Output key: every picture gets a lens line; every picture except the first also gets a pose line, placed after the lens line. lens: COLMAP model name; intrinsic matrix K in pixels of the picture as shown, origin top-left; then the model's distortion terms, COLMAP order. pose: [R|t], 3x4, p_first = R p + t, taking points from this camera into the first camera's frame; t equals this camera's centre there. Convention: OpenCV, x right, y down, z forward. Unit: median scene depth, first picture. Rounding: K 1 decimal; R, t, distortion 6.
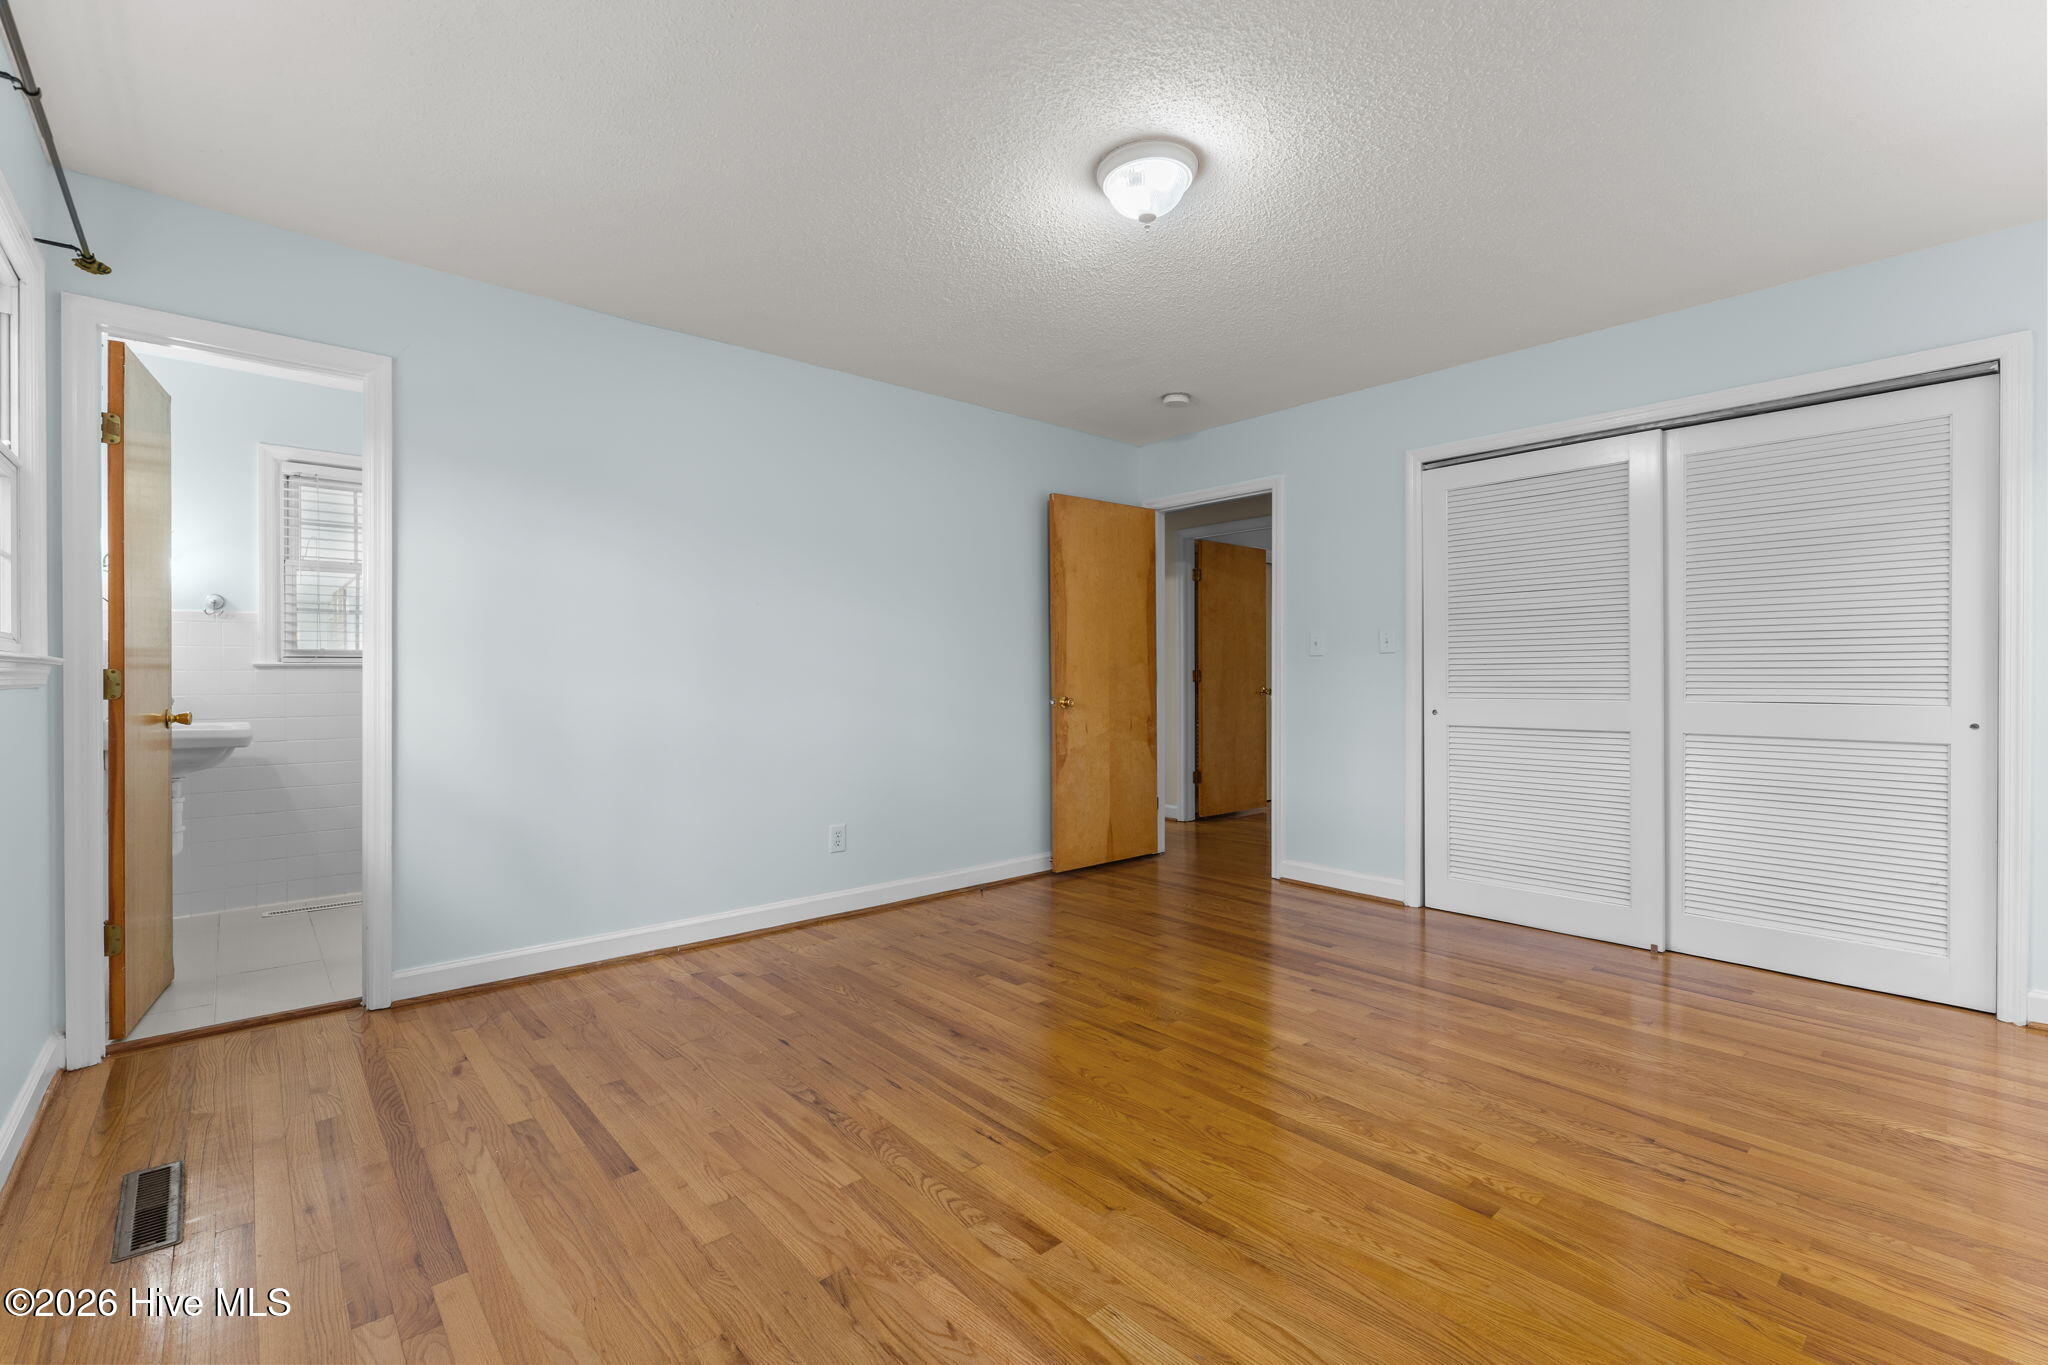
lens RADIAL K [[838.5, 0, 1023.1], [0, 838.5, 675.2], [0, 0, 1]] dist [-0.000615, -0.000178]
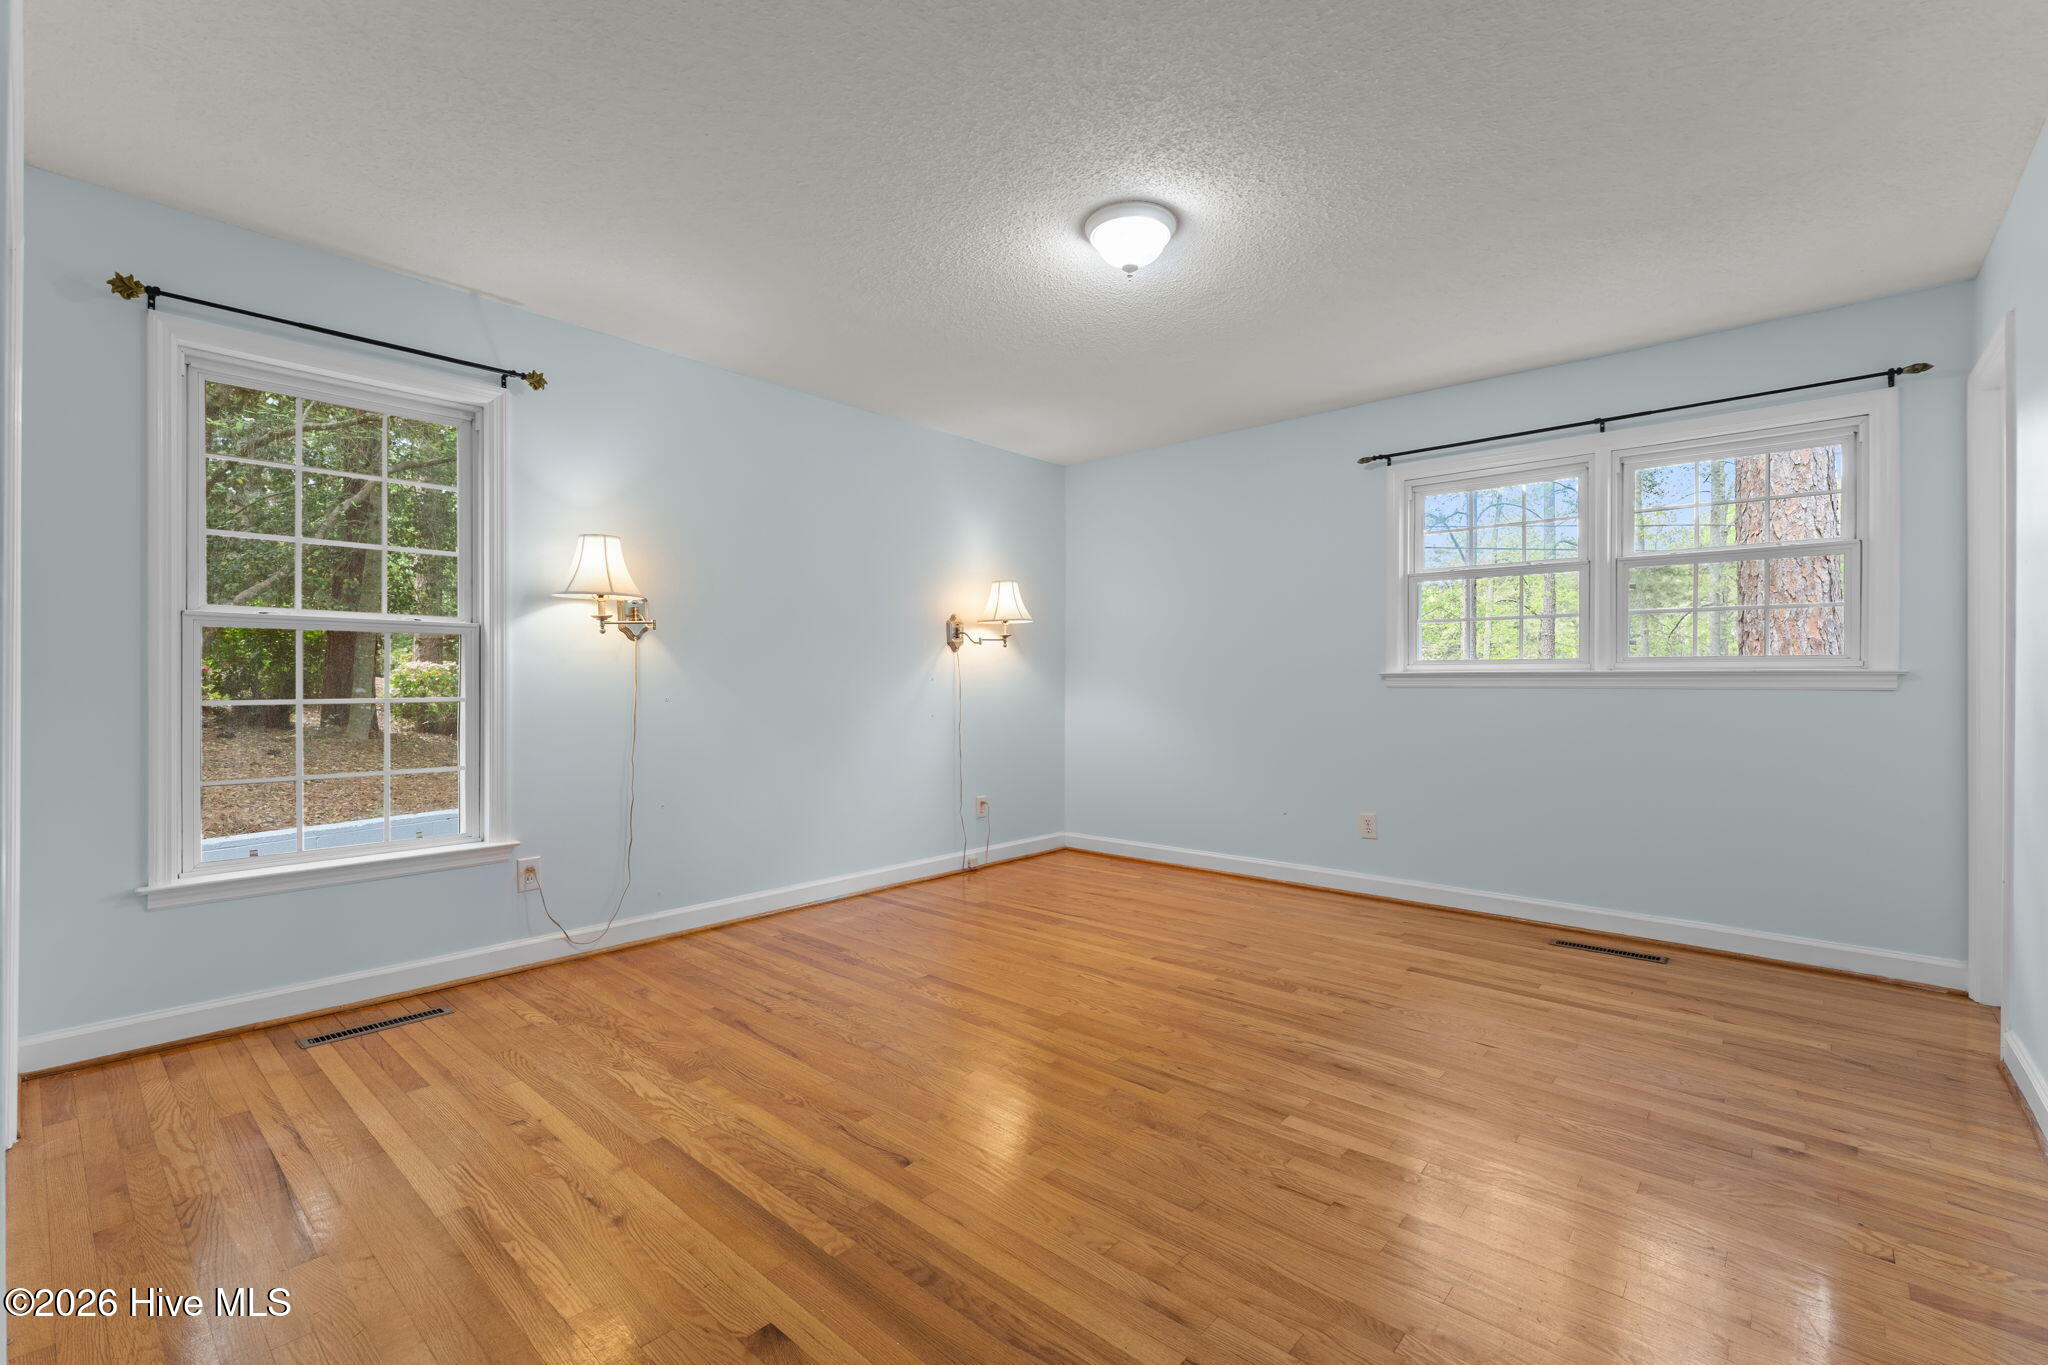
lens RADIAL K [[838.5, 0, 1023.1], [0, 838.5, 675.2], [0, 0, 1]] dist [-0.000615, -0.000178]
pose [[-0.992022, -0.003243, -0.126026, 0.437970], [-0.001831, 0.999934, -0.011318, 0.006277], [0.126054, -0.010997, -0.991962, 2.139878]]
